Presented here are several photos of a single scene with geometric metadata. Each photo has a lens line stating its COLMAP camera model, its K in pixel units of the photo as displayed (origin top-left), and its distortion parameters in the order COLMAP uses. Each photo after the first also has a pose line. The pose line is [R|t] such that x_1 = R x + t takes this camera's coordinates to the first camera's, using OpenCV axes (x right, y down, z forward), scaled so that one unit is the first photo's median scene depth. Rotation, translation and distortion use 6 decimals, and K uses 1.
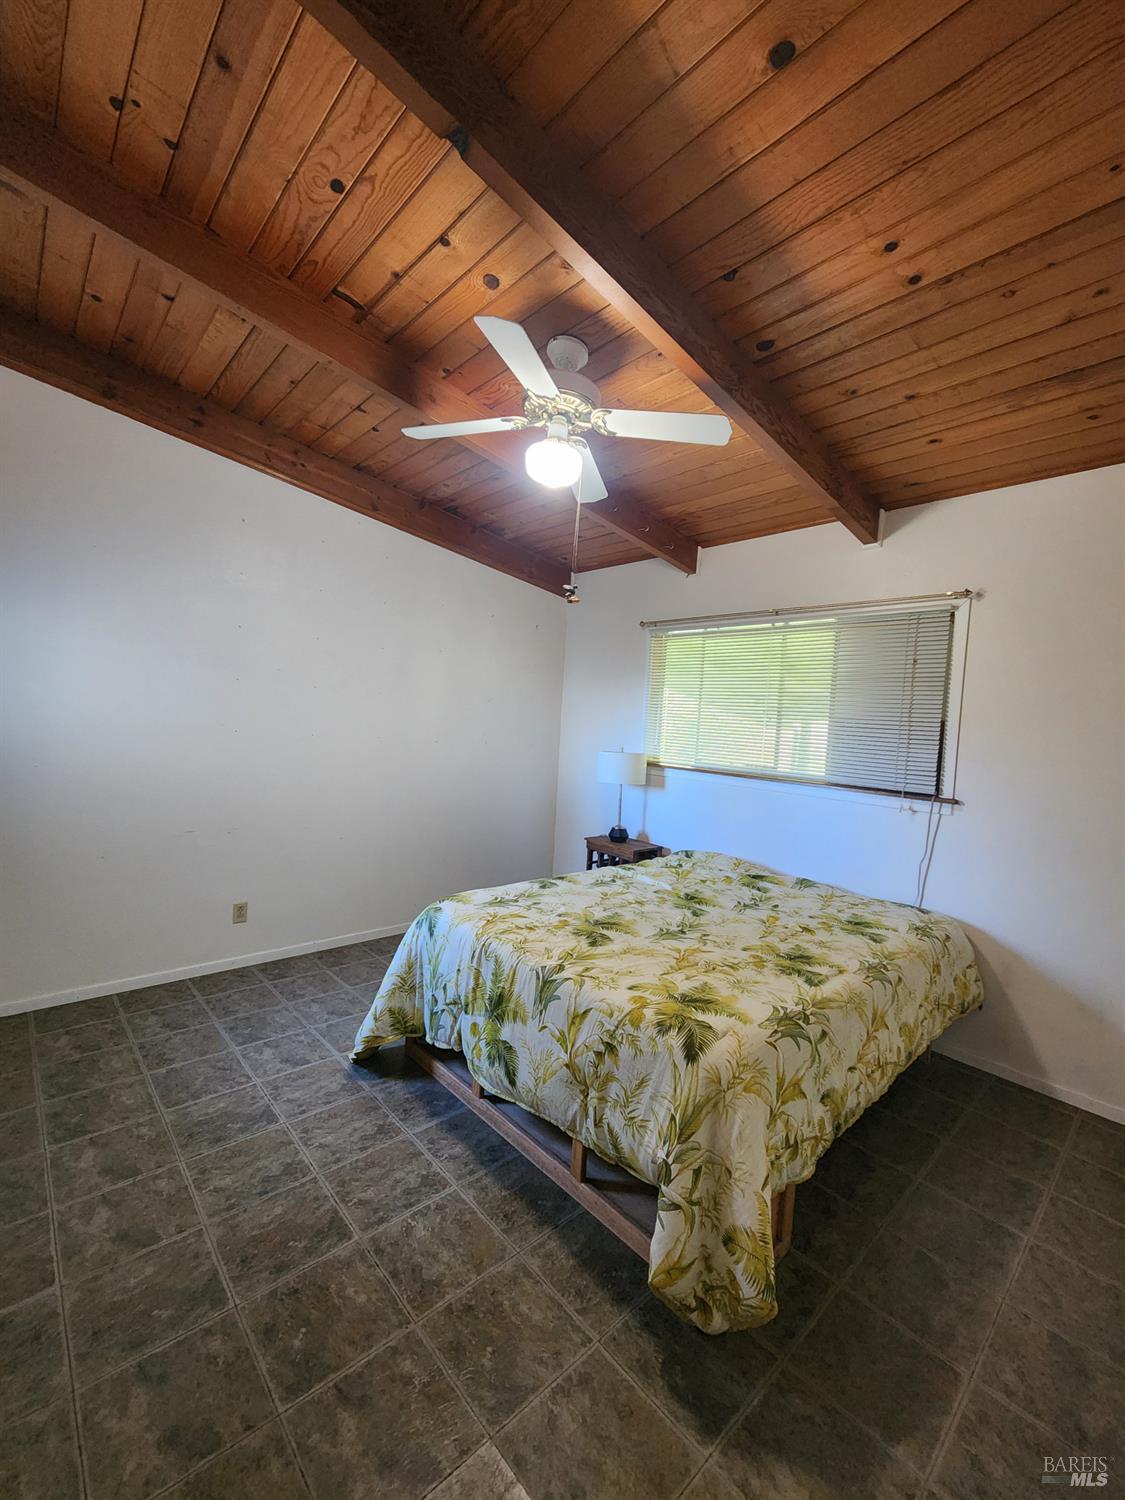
lens RADIAL K [[614.2, 0, 576.7], [0, 614.2, 756.4], [0, 0, 1]] dist [0.007925, -0.004592]
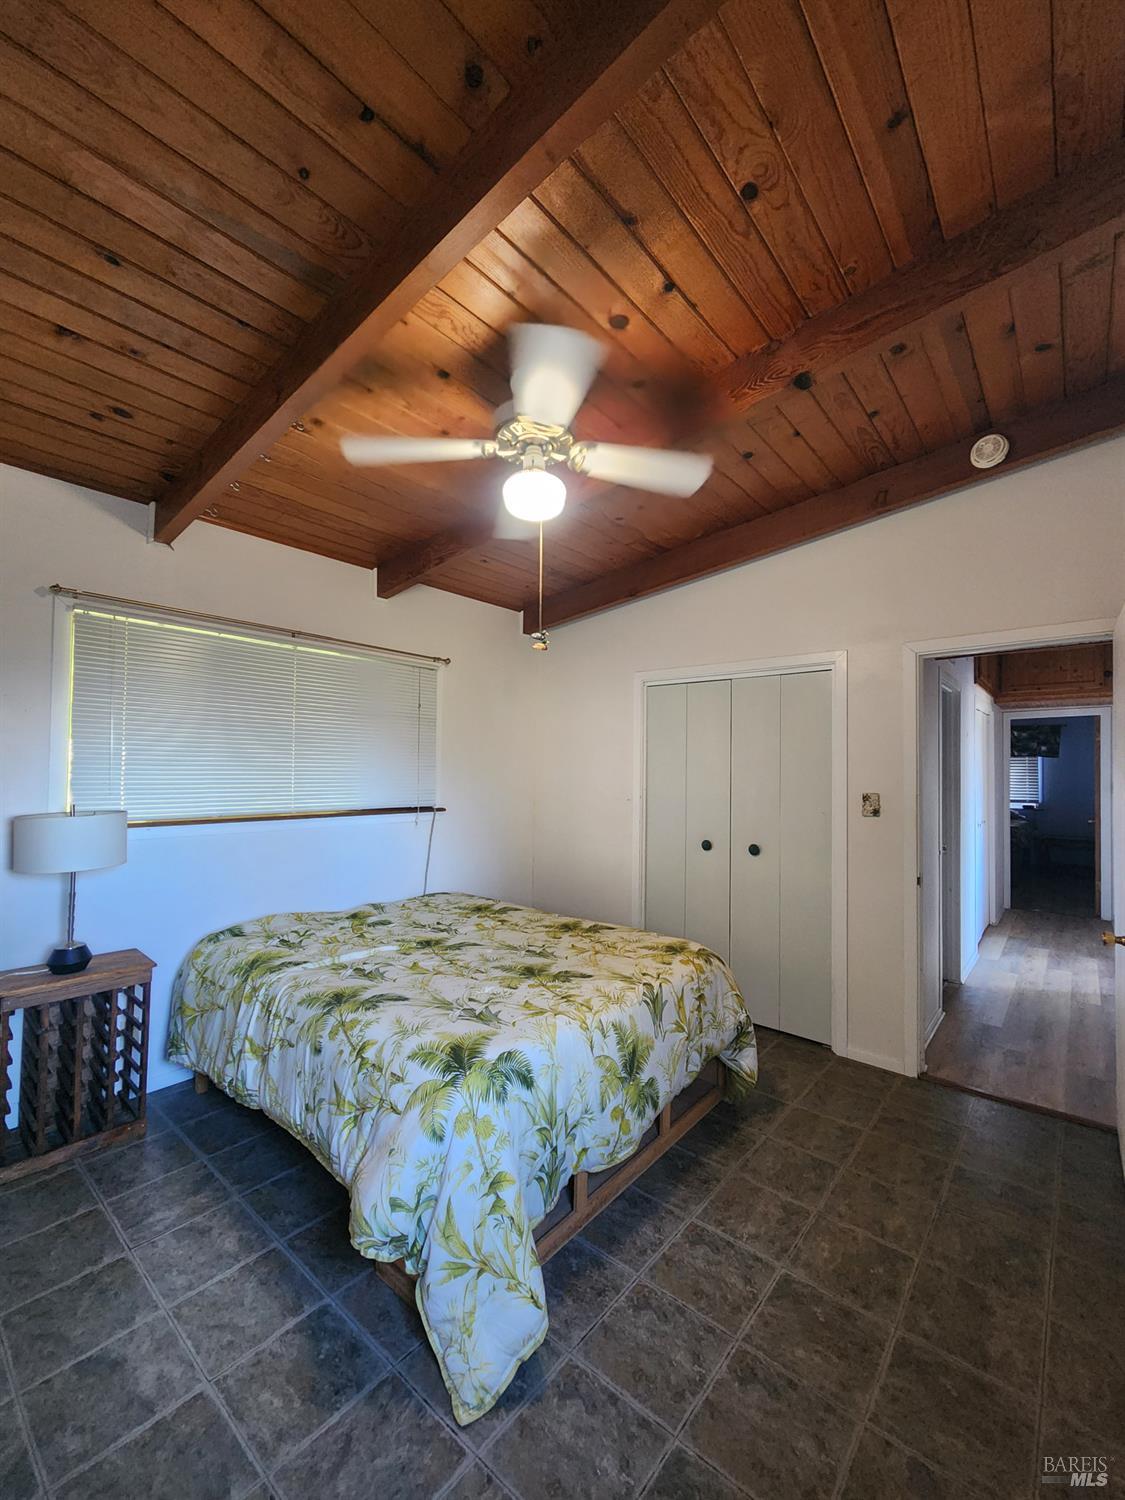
lens RADIAL K [[614.2, 0, 578.2], [0, 614.2, 756.8], [0, 0, 1]] dist [0.007925, -0.004592]
pose [[-0.127837, -0.046133, 0.990722, -1.090301], [0.027720, 0.998361, 0.050065, -0.147160], [-0.991408, 0.033863, -0.126349, 1.190206]]
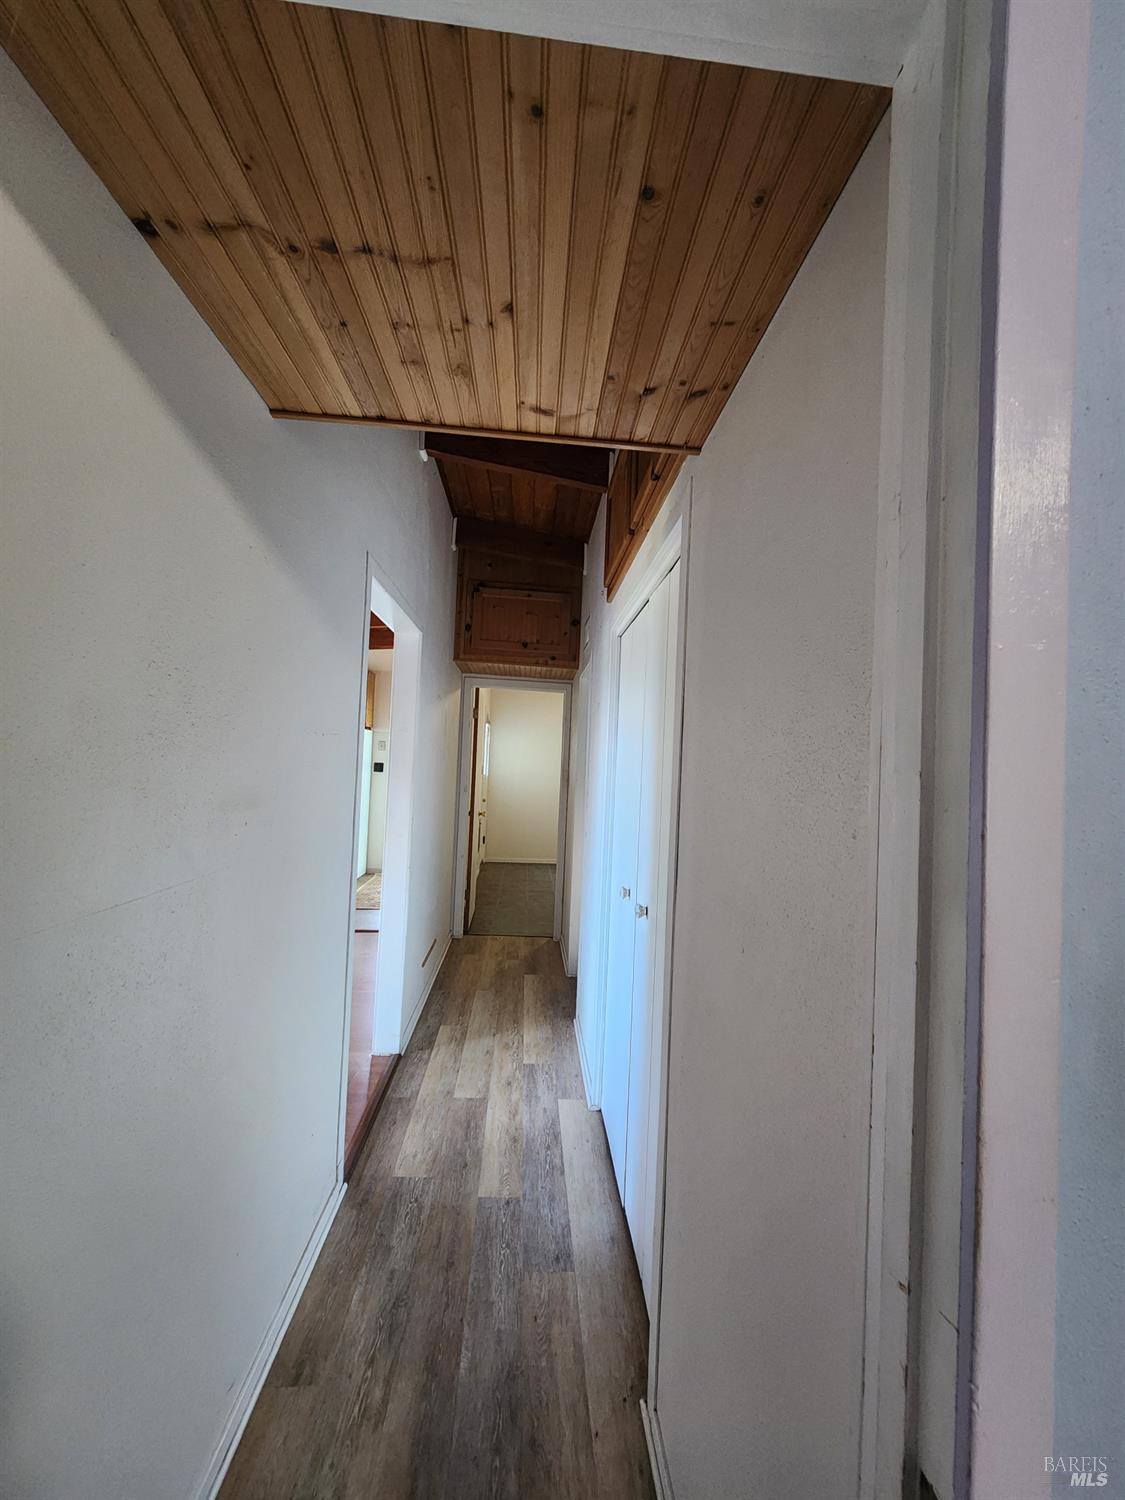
lens RADIAL K [[614.2, 0, 567.6], [0, 614.2, 745.5], [0, 0, 1]] dist [0.007925, -0.004592]
pose [[0.774364, -0.042899, -0.631284, 1.875076], [-0.021008, 0.995406, -0.093414, 0.163388], [0.632391, 0.085598, 0.769906, -1.729948]]
